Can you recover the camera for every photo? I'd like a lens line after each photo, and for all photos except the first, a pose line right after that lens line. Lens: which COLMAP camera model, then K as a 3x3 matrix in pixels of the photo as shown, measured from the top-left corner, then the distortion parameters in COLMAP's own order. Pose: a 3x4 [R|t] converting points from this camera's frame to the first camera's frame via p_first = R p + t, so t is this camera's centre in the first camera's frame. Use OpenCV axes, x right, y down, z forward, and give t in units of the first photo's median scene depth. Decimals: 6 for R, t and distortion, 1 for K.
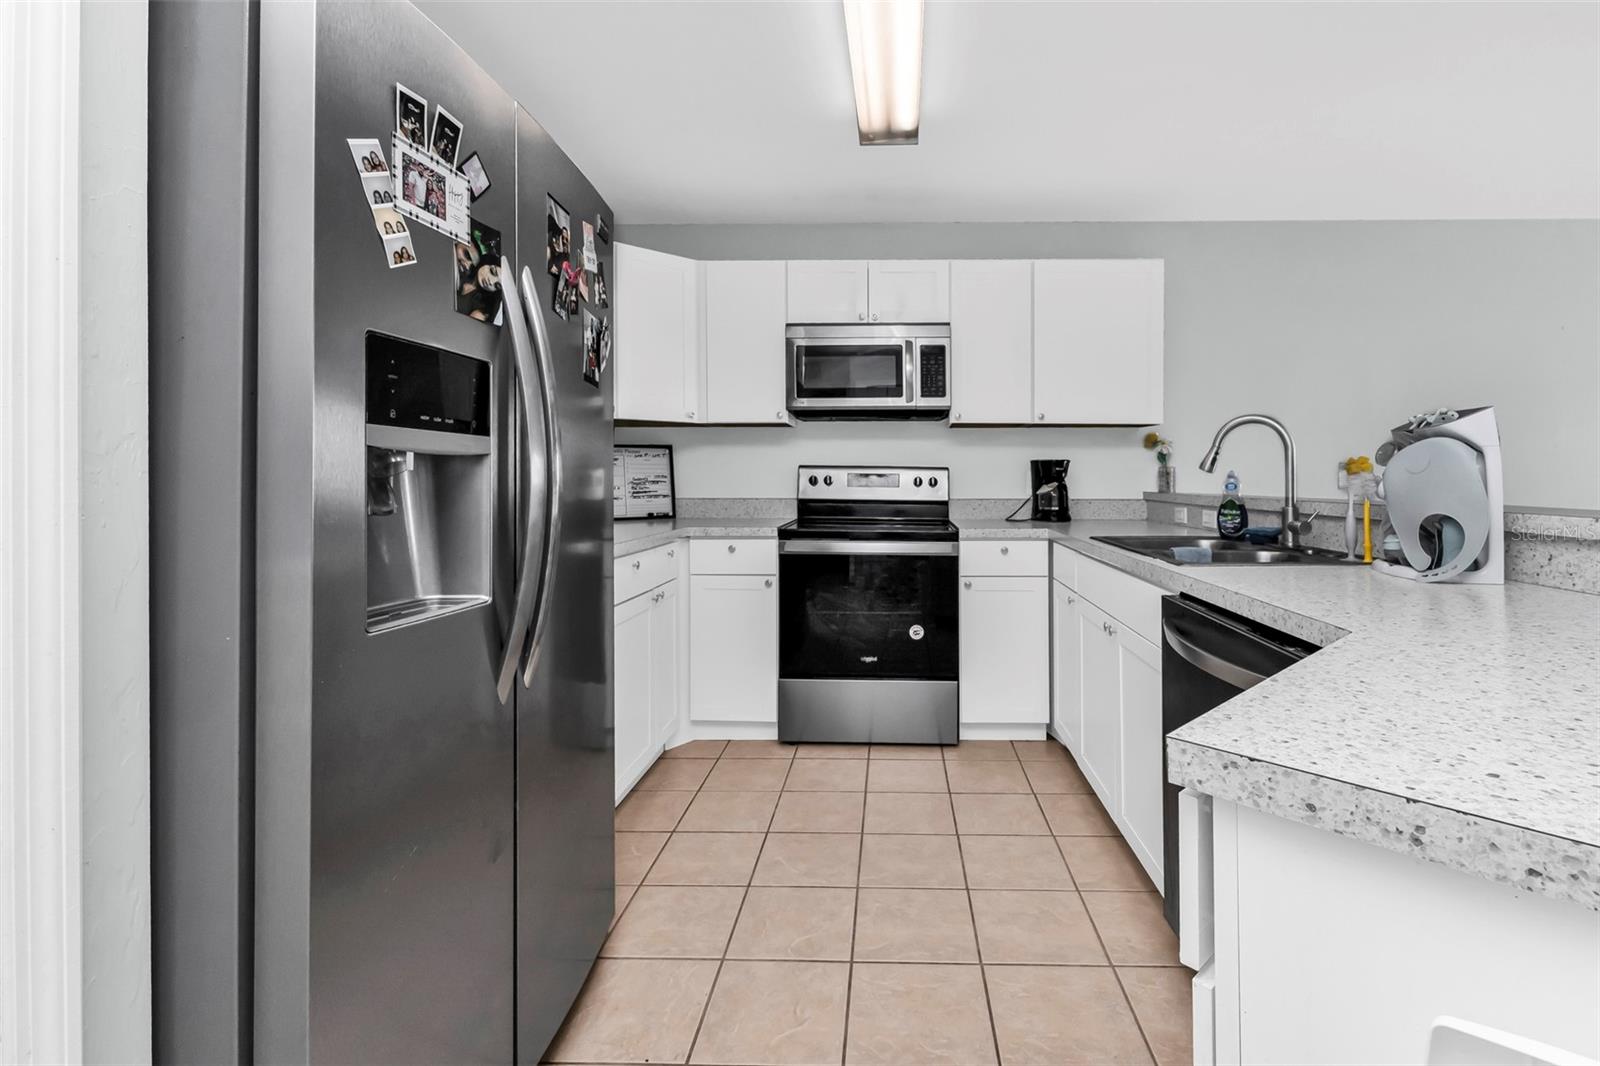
lens RADIAL K [[987.1, 0, 800.0], [0, 987.1, 533.0], [0, 0, 1]] dist [0.002296, 0.001436]
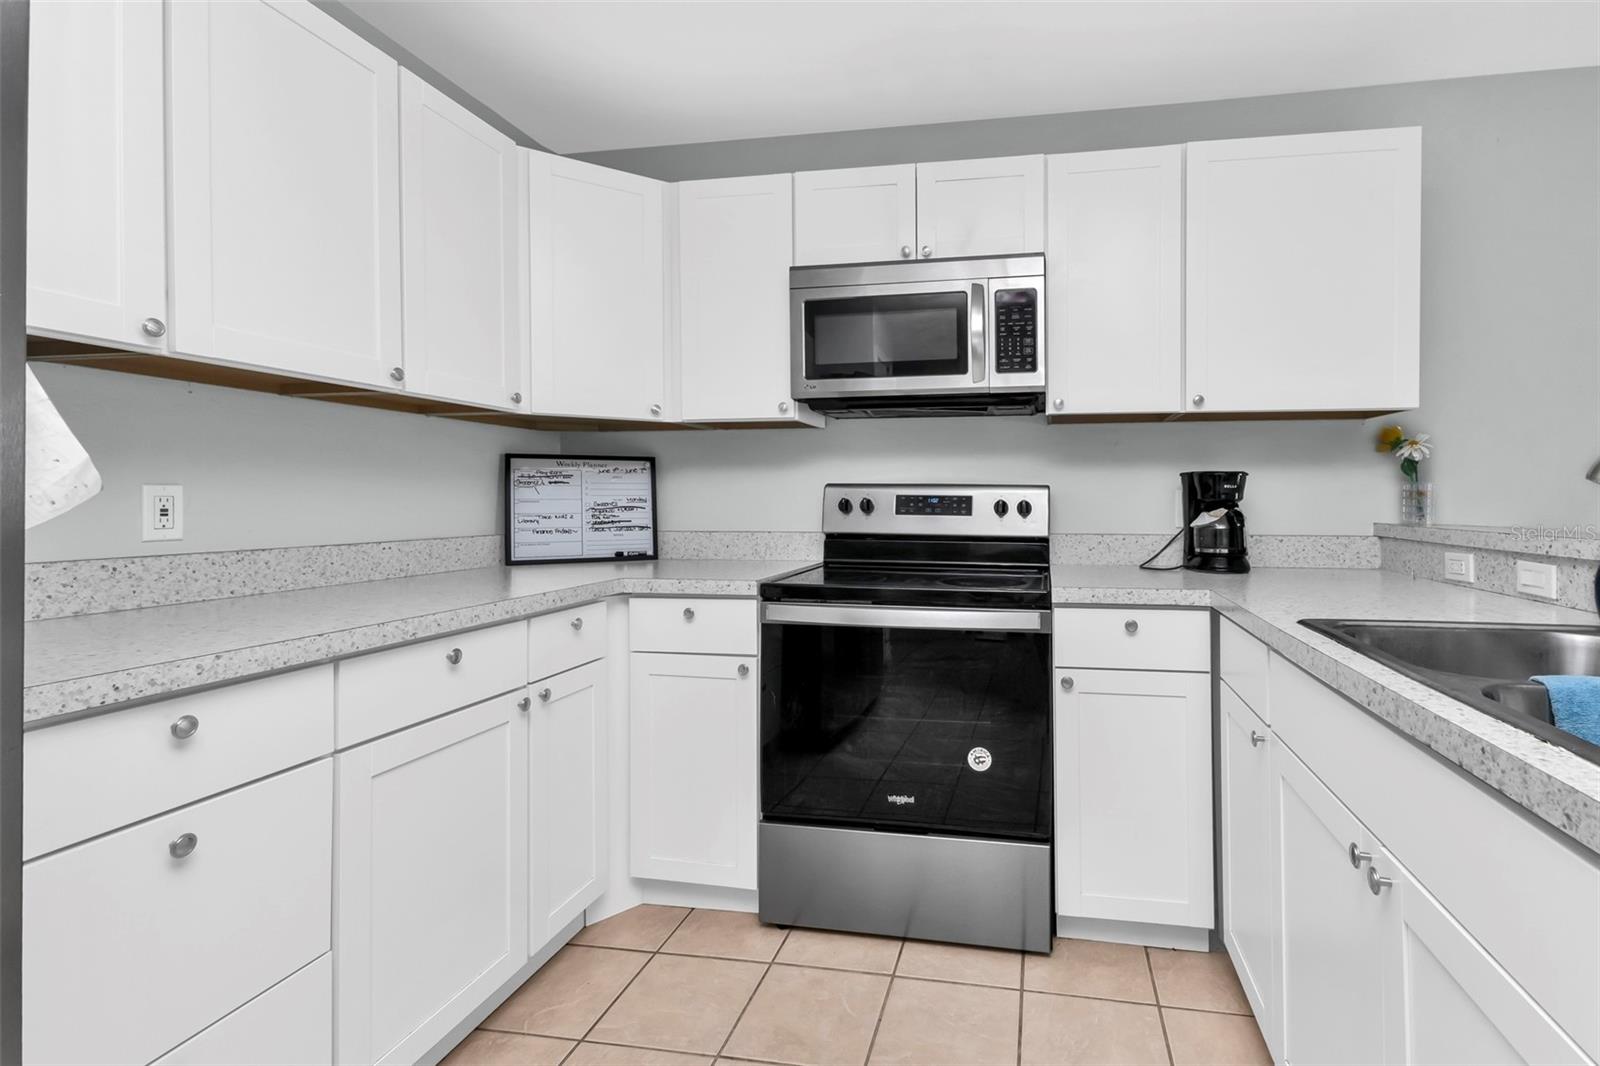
lens RADIAL K [[987.1, 0, 800.0], [0, 987.1, 533.0], [0, 0, 1]] dist [0.002296, 0.001436]
pose [[0.988817, 0.002477, -0.149111, 0.090973], [-0.005919, 0.999726, -0.022643, -0.020648], [0.149014, 0.023273, 0.988561, 0.357151]]
